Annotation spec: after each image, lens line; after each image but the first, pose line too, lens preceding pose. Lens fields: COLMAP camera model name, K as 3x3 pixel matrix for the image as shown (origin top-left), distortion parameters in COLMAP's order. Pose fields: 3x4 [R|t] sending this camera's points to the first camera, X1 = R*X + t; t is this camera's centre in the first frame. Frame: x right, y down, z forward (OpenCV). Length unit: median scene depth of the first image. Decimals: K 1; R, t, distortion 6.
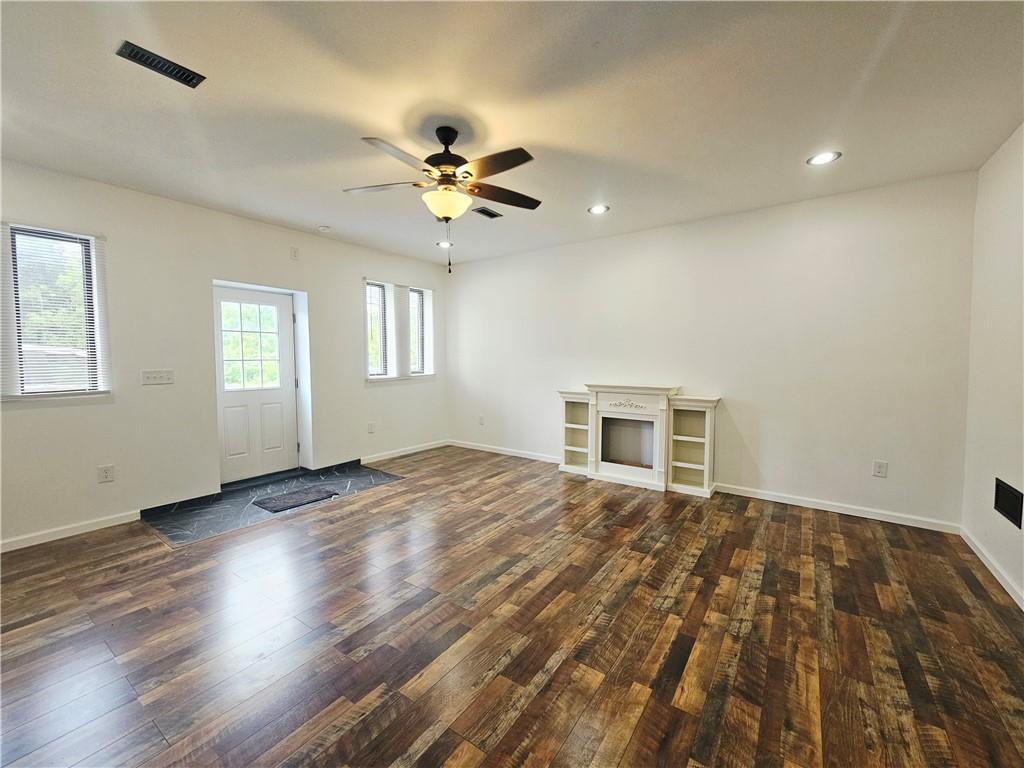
lens RADIAL K [[418.5, 0, 512.1], [0, 418.5, 380.2], [0, 0, 1]] dist [0.001797, 0.000019]
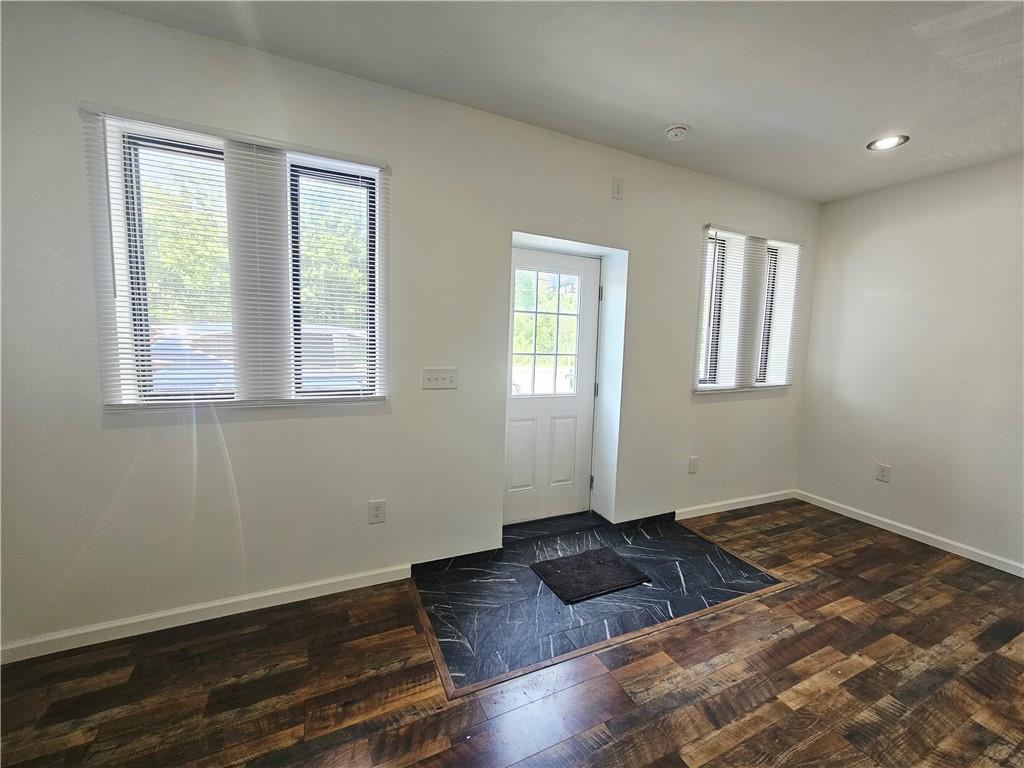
lens RADIAL K [[418.5, 0, 515.0], [0, 418.5, 383.8], [0, 0, 1]] dist [0.001797, 0.000019]
pose [[0.871184, 0.083337, -0.483832, -0.447140], [-0.062097, 0.996278, 0.059792, -0.051752], [0.487013, -0.022046, 0.873116, 0.507835]]
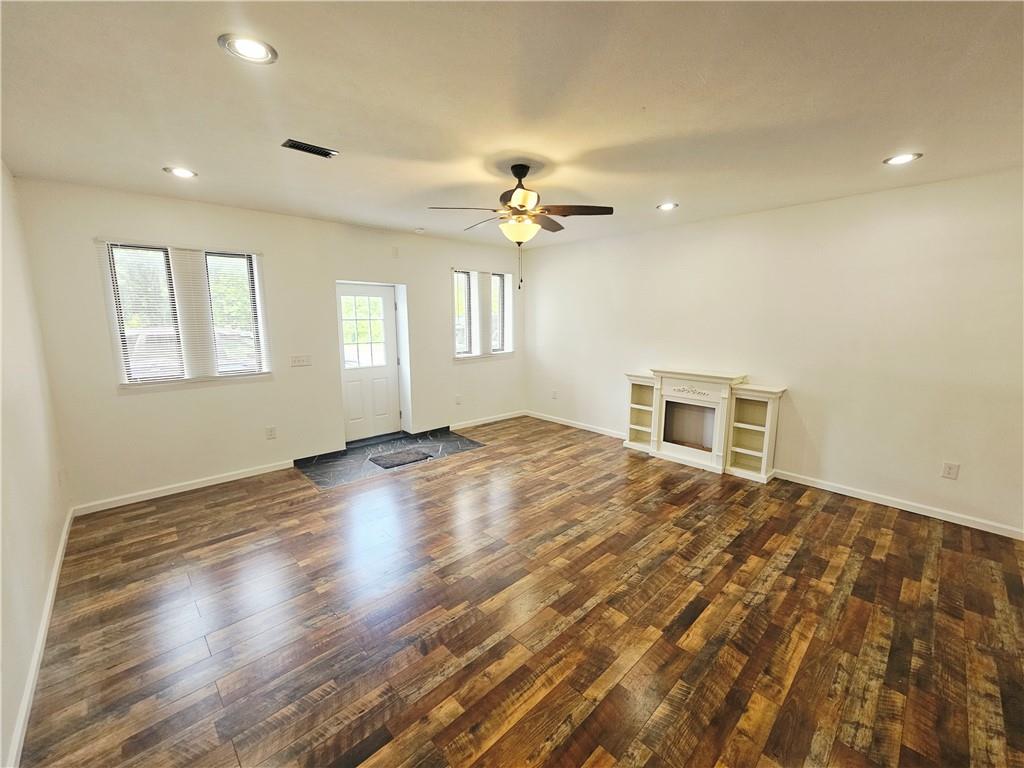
lens RADIAL K [[418.5, 0, 512.9], [0, 418.5, 381.0], [0, 0, 1]] dist [0.001797, 0.000019]
pose [[0.980931, 0.031681, -0.191757, 0.051688], [-0.012723, 0.994976, 0.099300, -0.088742], [0.193939, -0.094966, 0.976406, -0.155607]]
